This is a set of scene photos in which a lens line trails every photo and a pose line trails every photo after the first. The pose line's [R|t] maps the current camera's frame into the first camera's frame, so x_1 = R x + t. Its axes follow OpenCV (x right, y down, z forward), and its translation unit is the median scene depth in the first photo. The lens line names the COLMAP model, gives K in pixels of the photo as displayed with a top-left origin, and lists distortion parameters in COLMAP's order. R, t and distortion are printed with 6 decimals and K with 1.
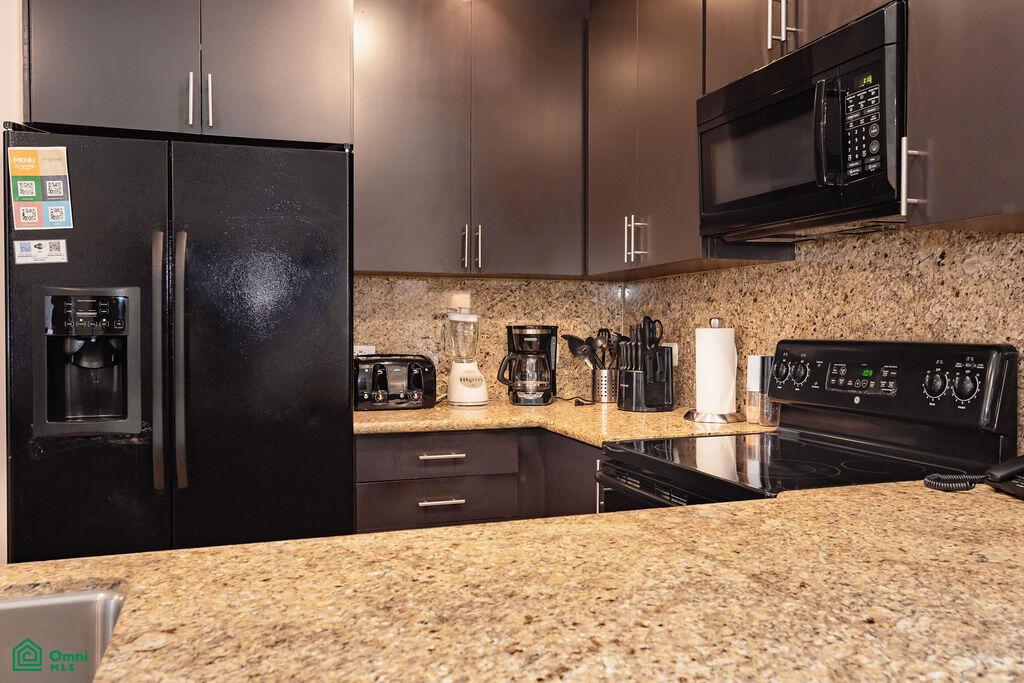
lens RADIAL K [[792.5, 0, 513.3], [0, 792.5, 334.0], [0, 0, 1]] dist [0.006664, 0.004674]
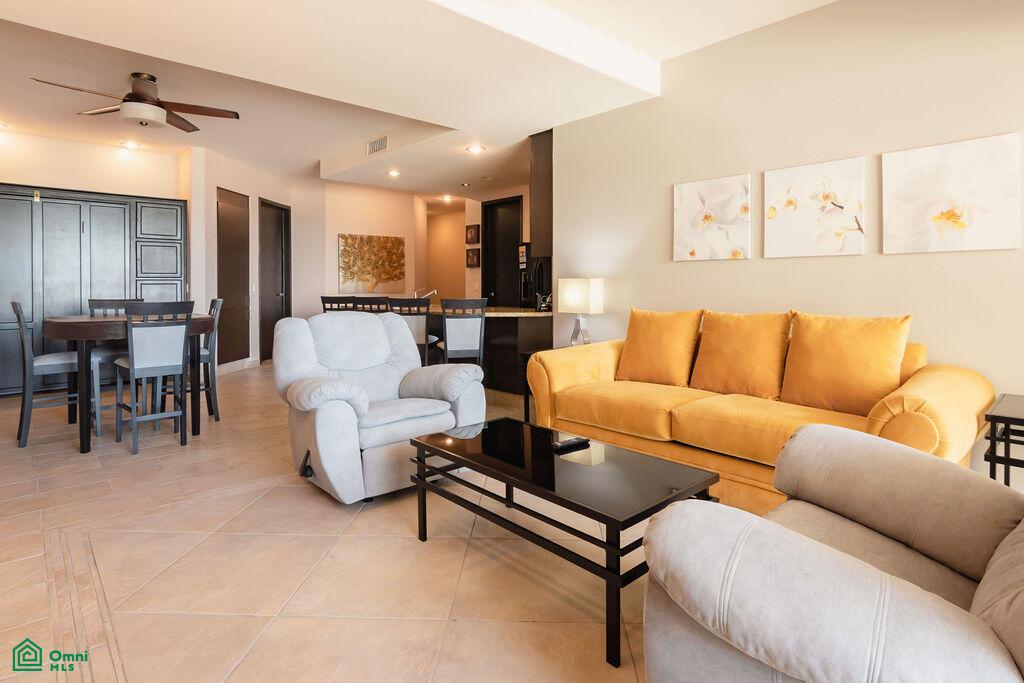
lens RADIAL K [[538.9, 0, 510.2], [0, 538.9, 294.2], [0, 0, 1]] dist [0.001409, 0.000491]
pose [[0.398482, 0.015833, -0.917039, 2.644022], [-0.016738, 0.999810, 0.009989, 0.049560], [0.917023, 0.011369, 0.398672, -0.510394]]
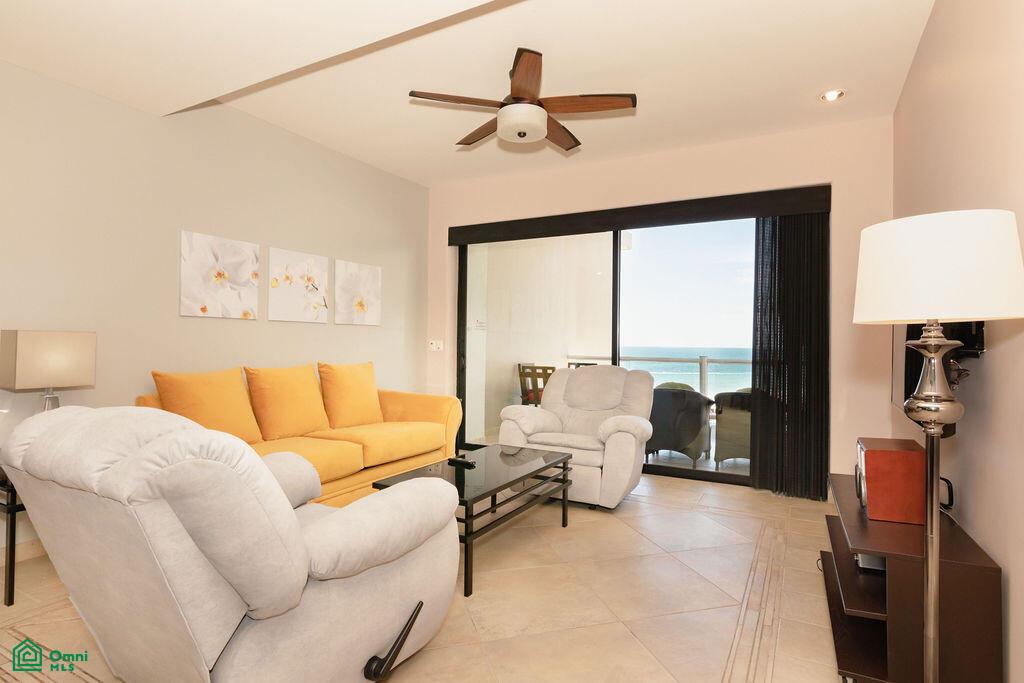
lens RADIAL K [[538.9, 0, 511.7], [0, 538.9, 345.2], [0, 0, 1]] dist [0.001409, 0.000491]
pose [[0.733475, 0.005204, 0.679697, 0.802714], [0.003114, 0.999934, -0.011016, 0.057154], [-0.679709, 0.010197, 0.733411, -1.146455]]
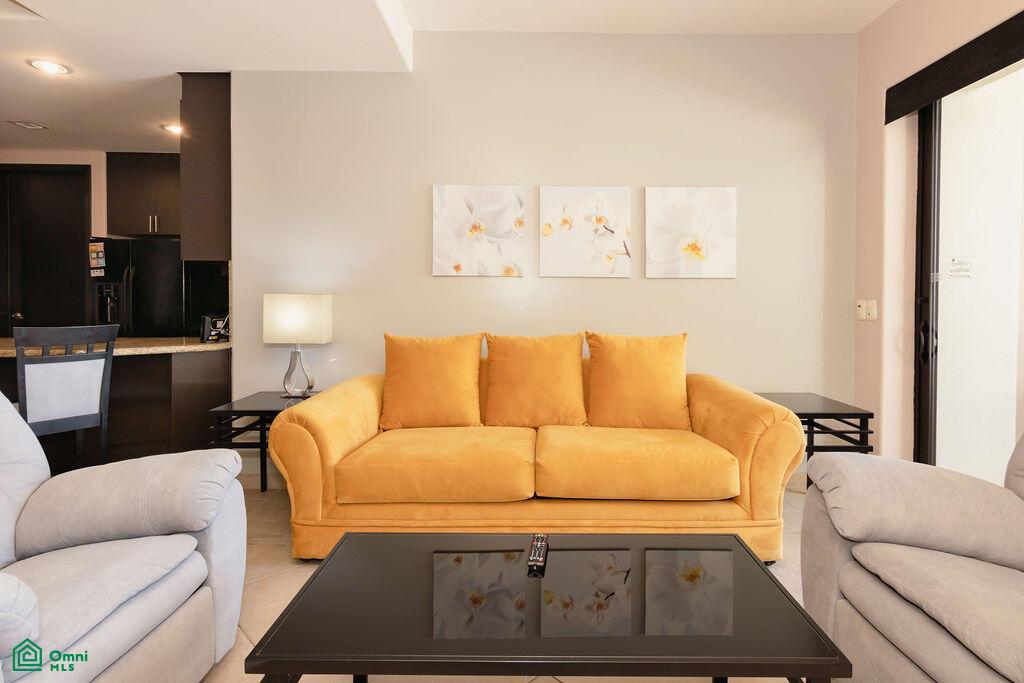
lens RADIAL K [[538.9, 0, 530.9], [0, 538.9, 308.0], [0, 0, 1]] dist [0.001409, 0.000491]
pose [[0.948401, 0.008736, -0.316953, 1.930619], [-0.013138, 0.999845, -0.011755, 0.052440], [0.316801, 0.015312, 0.948368, -0.633042]]
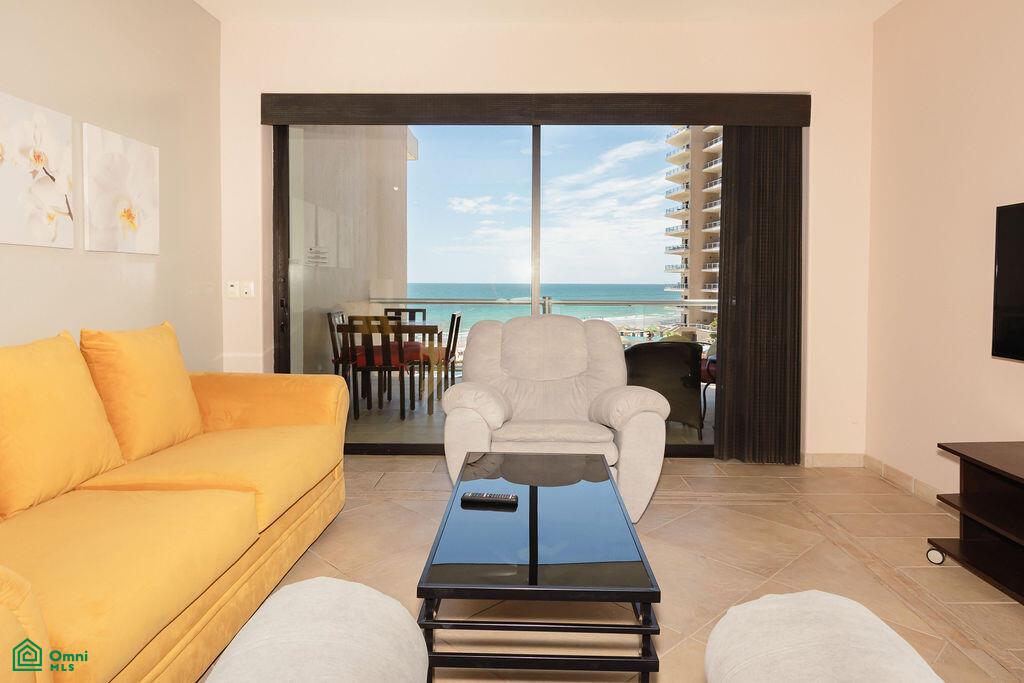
lens RADIAL K [[647.2, 0, 512.4], [0, 647.2, 301.3], [0, 0, 1]] dist [0.000361, -0.000245]
pose [[0.321700, -0.030165, 0.946361, 0.782867], [0.017256, 0.999513, 0.025993, 0.028596], [-0.946684, 0.007968, 0.322064, -0.321710]]
